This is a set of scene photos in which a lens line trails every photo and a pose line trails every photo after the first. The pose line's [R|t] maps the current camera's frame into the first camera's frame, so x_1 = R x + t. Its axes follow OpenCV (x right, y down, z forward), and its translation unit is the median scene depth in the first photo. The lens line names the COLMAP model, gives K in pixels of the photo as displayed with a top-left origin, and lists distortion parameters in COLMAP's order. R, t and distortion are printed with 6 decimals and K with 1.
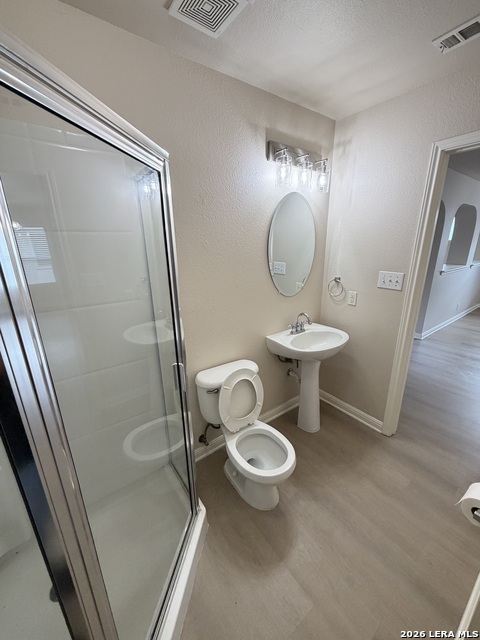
lens RADIAL K [[255.4, 0, 239.4], [0, 255.4, 317.8], [0, 0, 1]] dist [-0.000697, -0.000048]
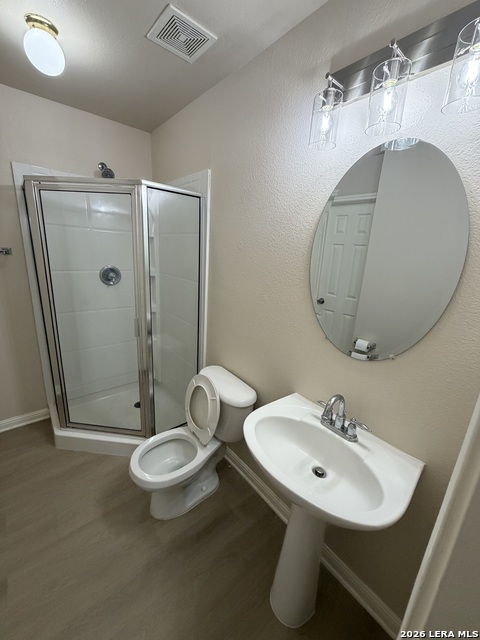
lens RADIAL K [[255.4, 0, 239.4], [0, 255.4, 317.8], [0, 0, 1]] dist [-0.000697, -0.000048]
pose [[0.059121, 0.275793, -0.959397, 0.785889], [-0.338886, 0.909548, 0.240580, -0.243111], [0.938968, 0.310903, 0.147236, 0.846024]]
